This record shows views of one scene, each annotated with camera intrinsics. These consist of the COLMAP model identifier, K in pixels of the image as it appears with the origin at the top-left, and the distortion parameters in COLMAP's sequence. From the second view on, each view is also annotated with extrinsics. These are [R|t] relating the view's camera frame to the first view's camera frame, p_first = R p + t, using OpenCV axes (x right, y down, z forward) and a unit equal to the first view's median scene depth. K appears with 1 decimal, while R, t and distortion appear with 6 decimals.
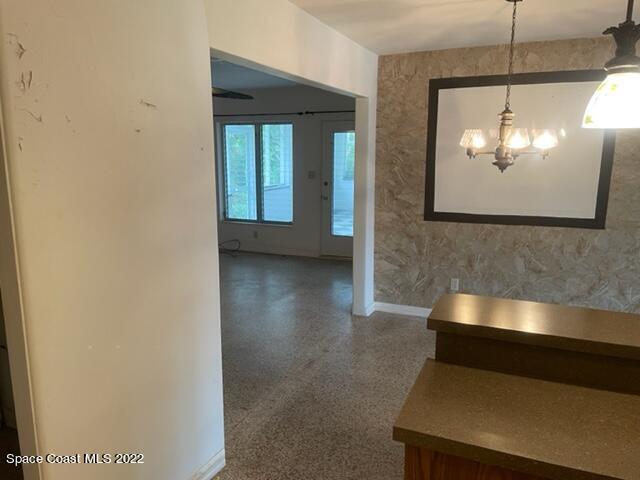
lens RADIAL K [[483.1, 0, 320.1], [0, 483.1, 243.9], [0, 0, 1]] dist [0.034919, -0.042251]
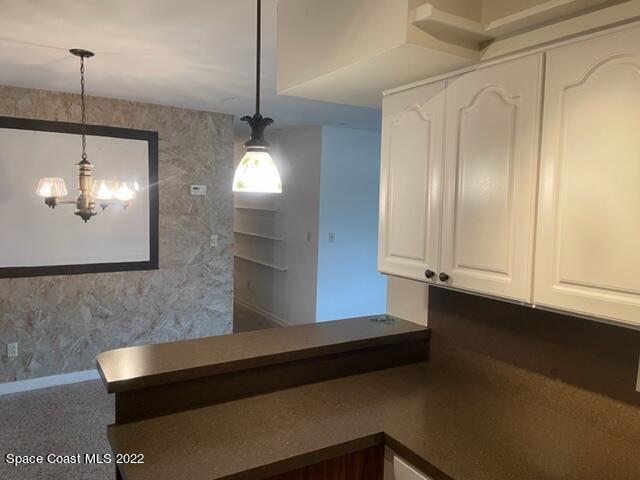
lens RADIAL K [[483.1, 0, 318.2], [0, 483.1, 245.6], [0, 0, 1]] dist [0.034919, -0.042251]
pose [[0.571810, -0.061891, 0.818048, -0.121866], [0.132001, 0.991099, -0.017285, -0.015319], [-0.809697, 0.117867, 0.574890, 0.040220]]
